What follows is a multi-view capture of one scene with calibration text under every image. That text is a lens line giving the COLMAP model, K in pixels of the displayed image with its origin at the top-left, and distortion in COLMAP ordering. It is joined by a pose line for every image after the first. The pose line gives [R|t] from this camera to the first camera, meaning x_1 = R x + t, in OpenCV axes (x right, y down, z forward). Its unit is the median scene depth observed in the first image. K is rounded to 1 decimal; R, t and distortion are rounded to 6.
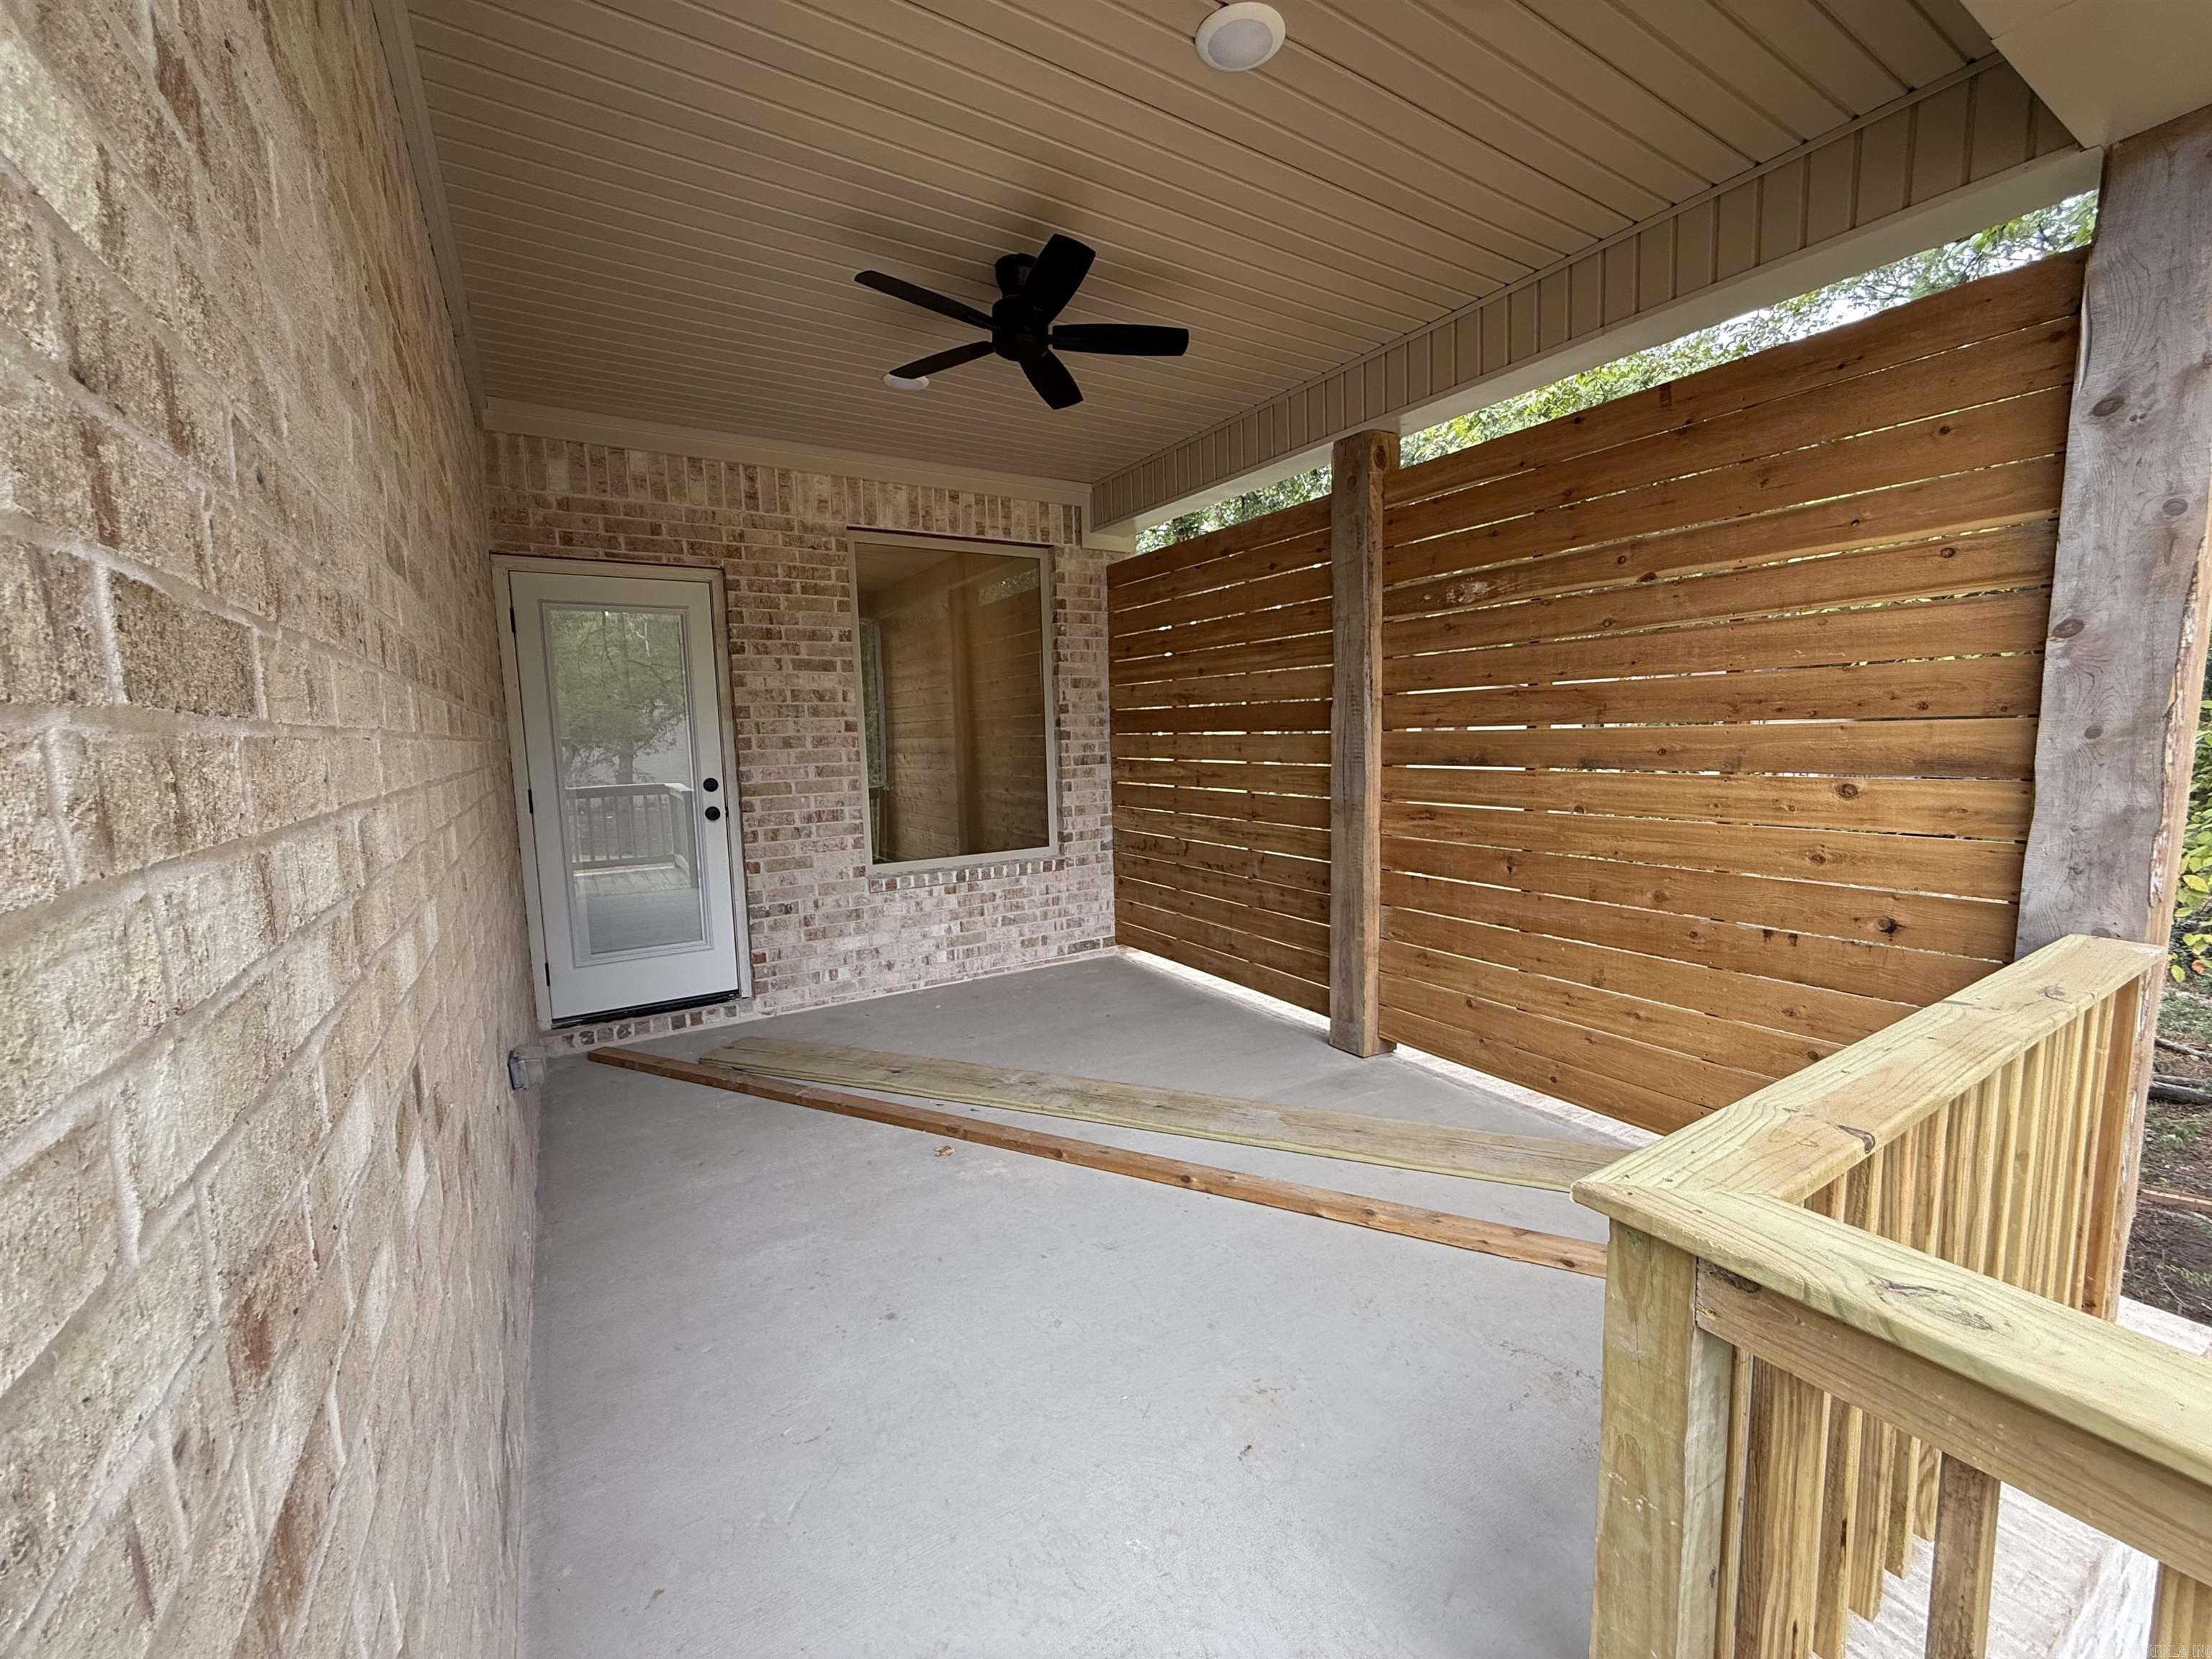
lens RADIAL K [[882.9, 0, 1104.9], [0, 882.9, 826.9], [0, 0, 1]] dist [0.001452, -0.000899]
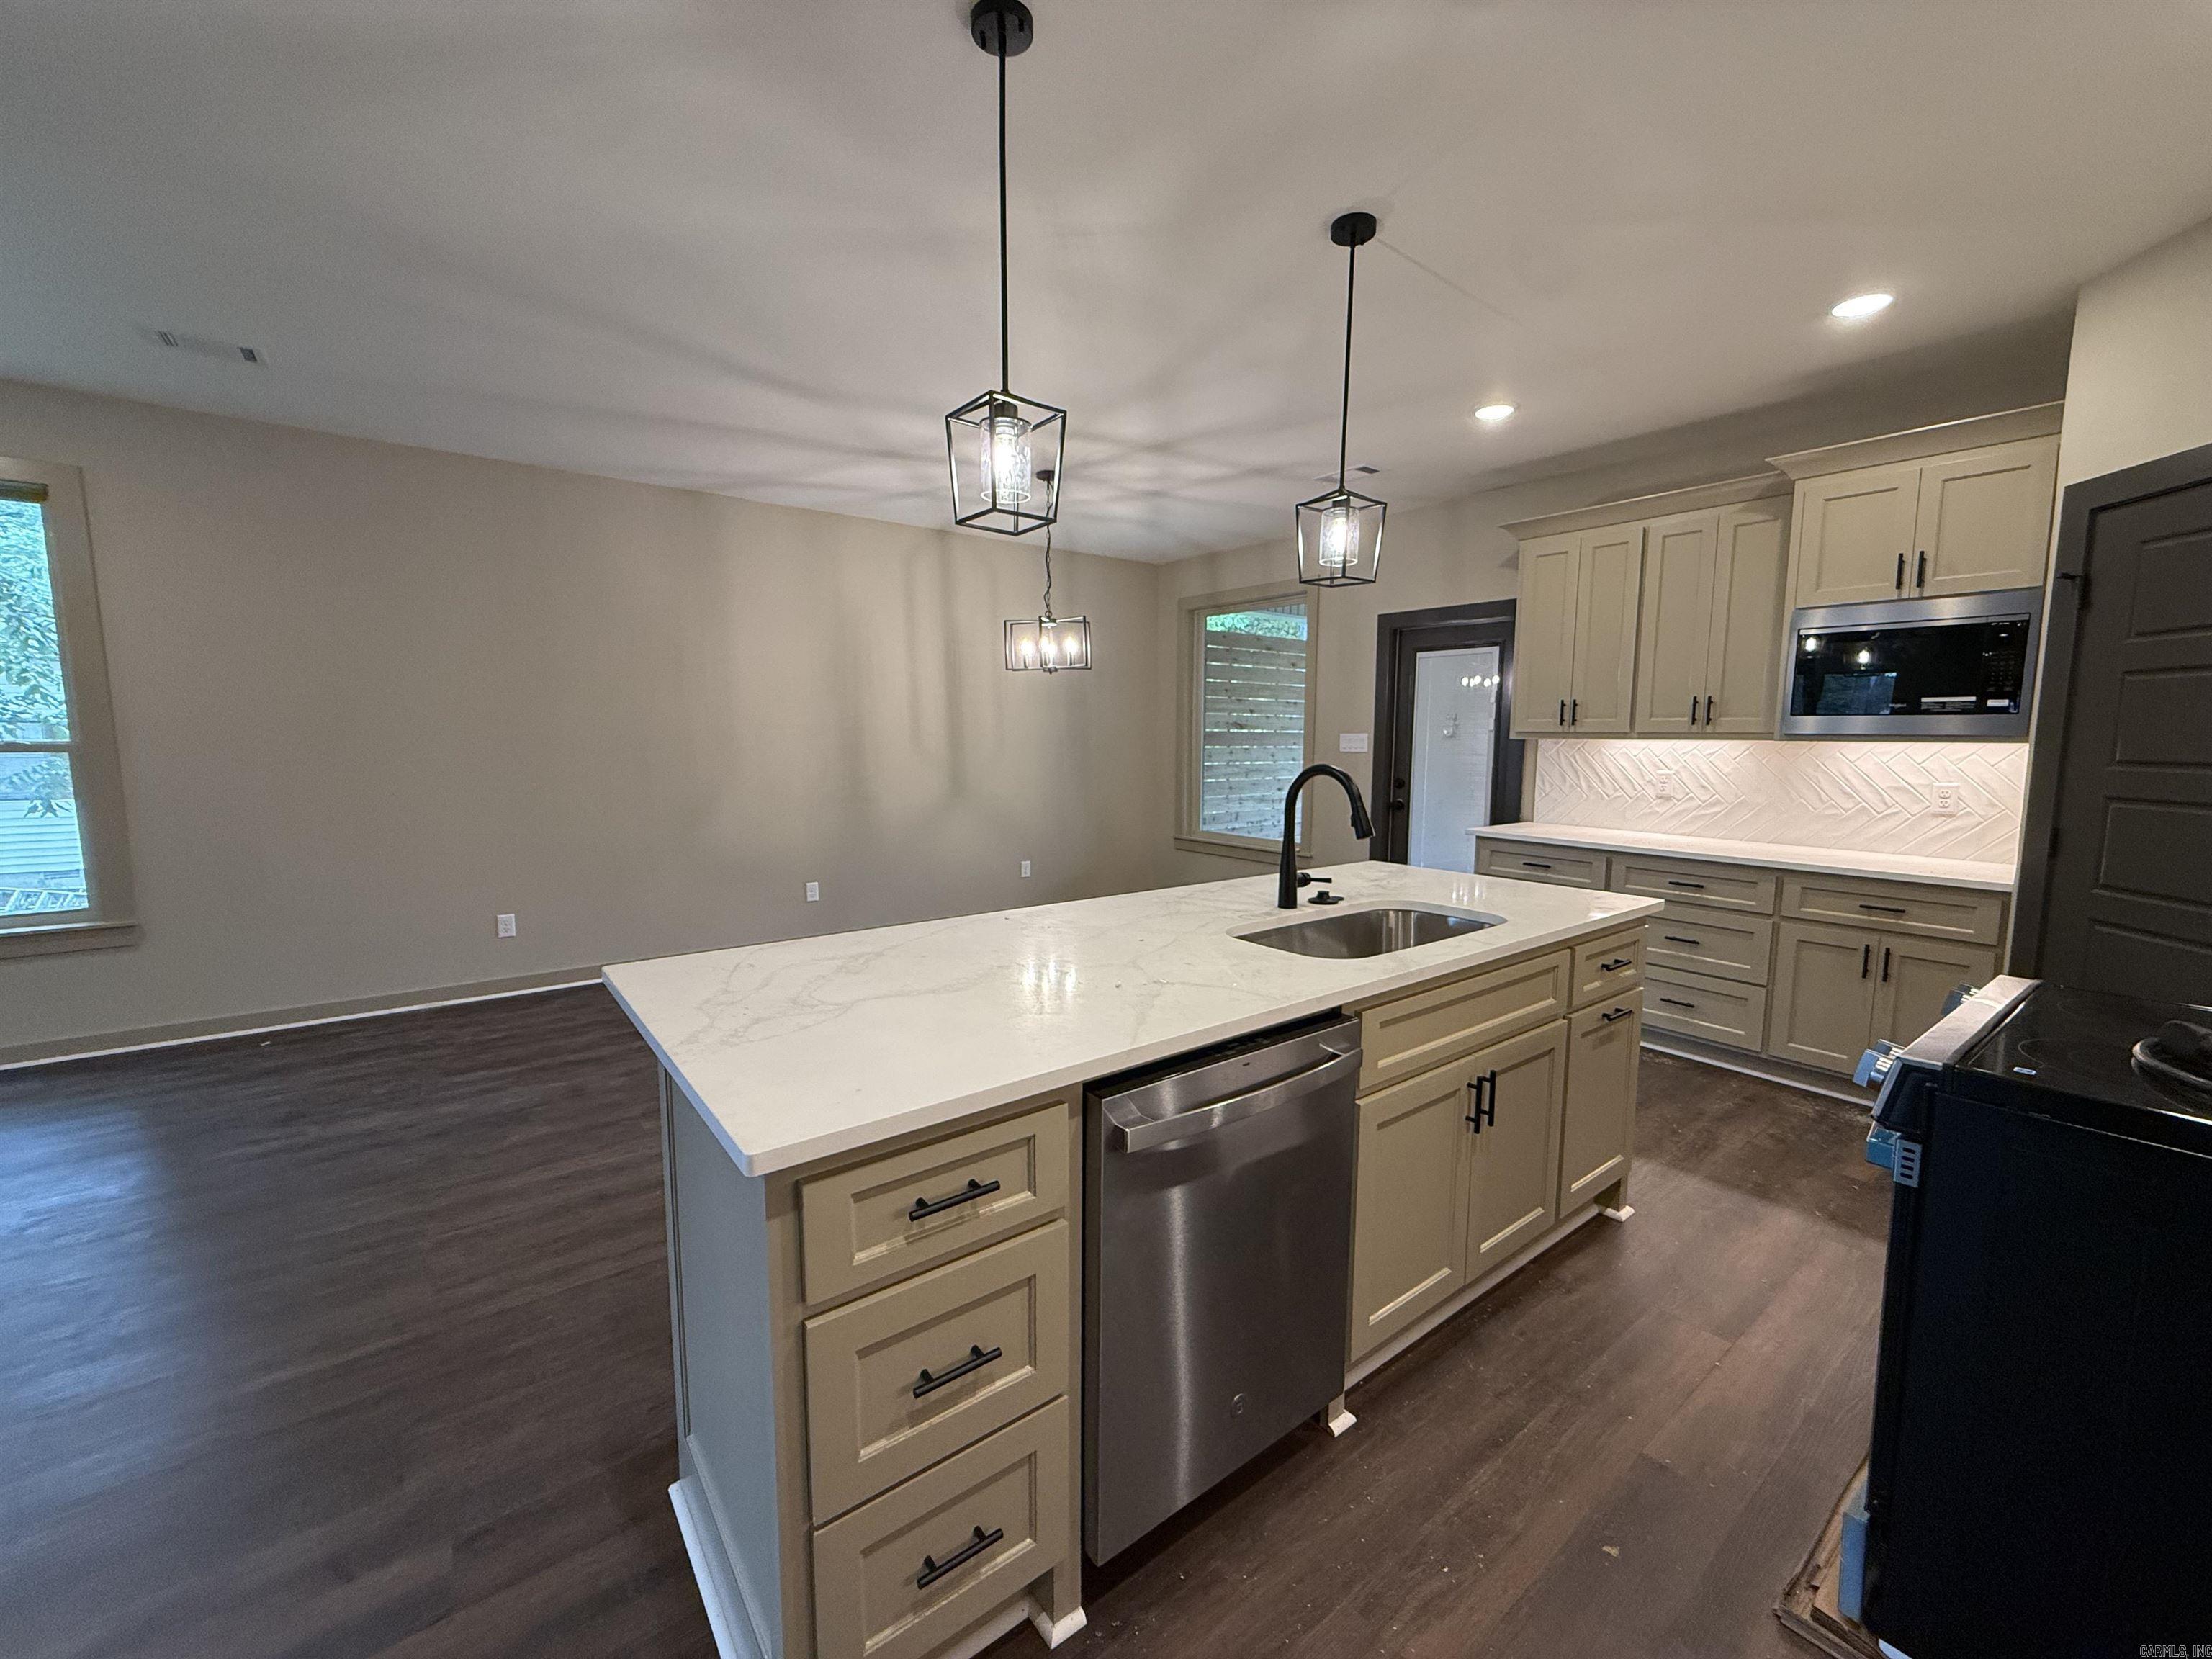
lens RADIAL K [[882.9, 0, 1104.4], [0, 882.9, 830.3], [0, 0, 1]] dist [0.001452, -0.000899]
pose [[-0.100612, -0.085713, 0.991227, -2.270436], [0.101635, 0.990185, 0.095939, -0.197942], [-0.989721, 0.110396, -0.090913, 2.082055]]
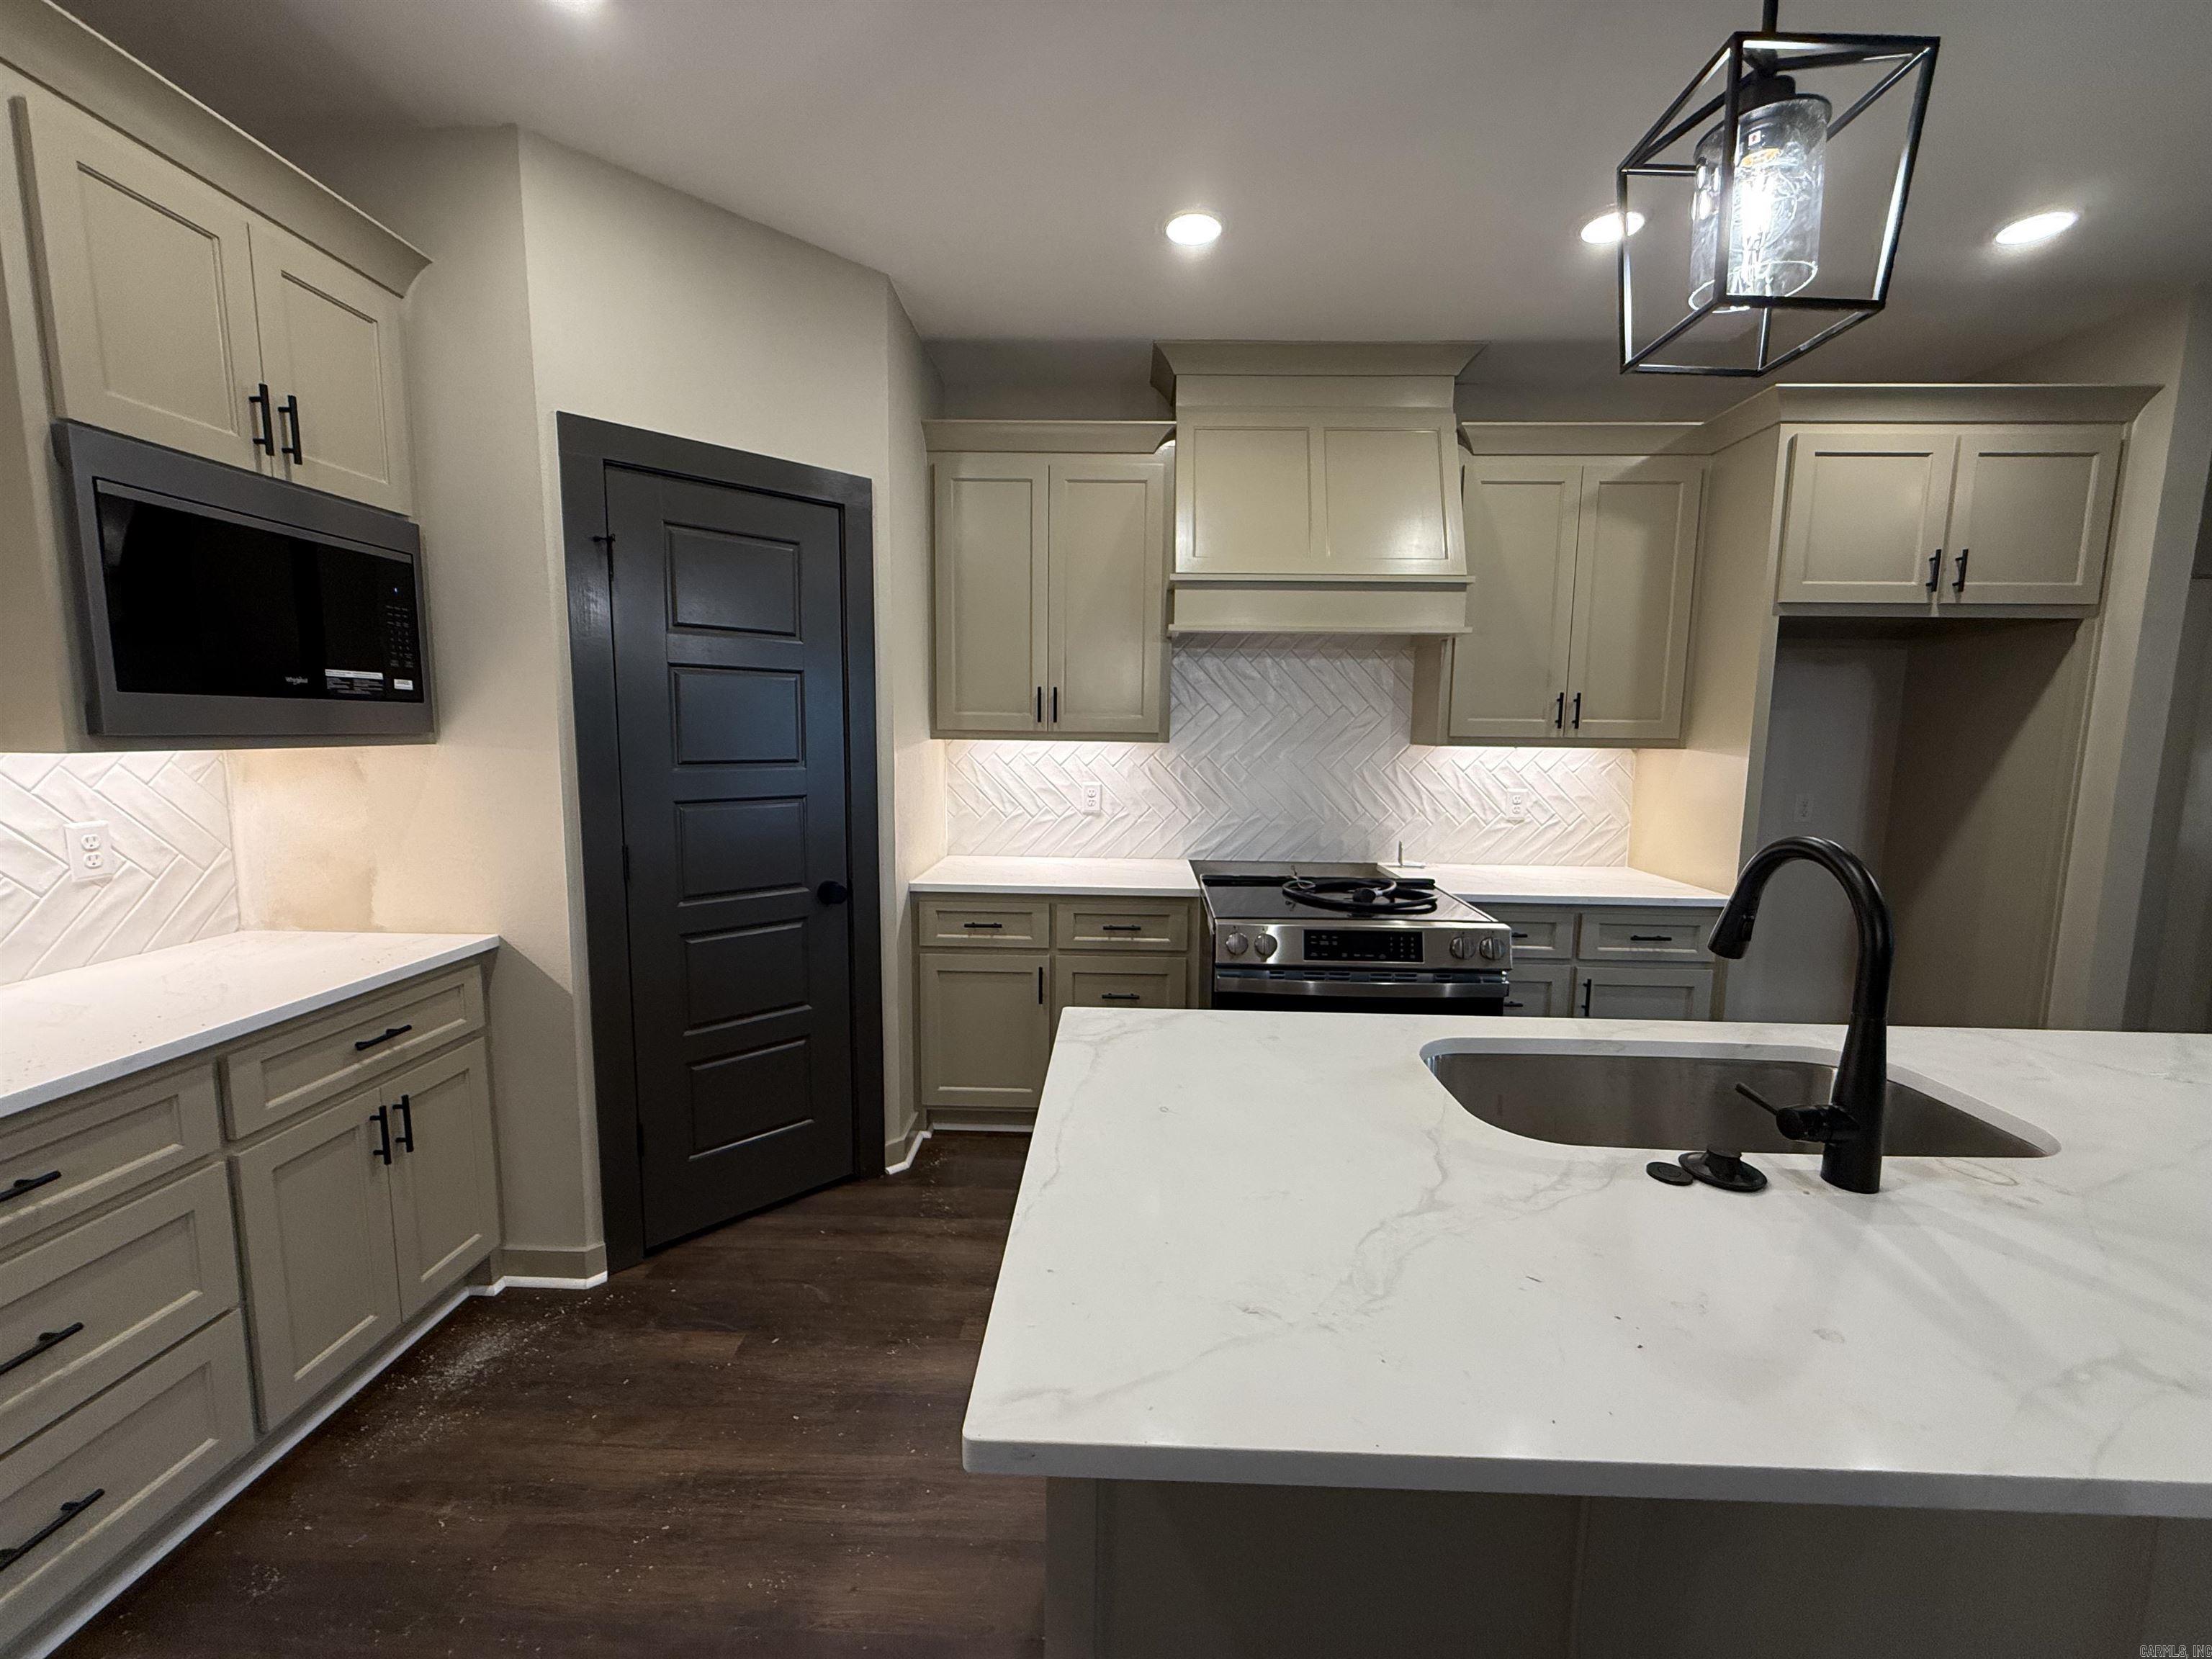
lens RADIAL K [[882.9, 0, 1105.9], [0, 882.9, 829.9], [0, 0, 1]] dist [0.001452, -0.000899]
pose [[-0.553550, 0.114384, -0.824924, -1.179154], [-0.087531, 0.977046, 0.194213, -0.209447], [0.828204, 0.179713, -0.530831, 1.799339]]
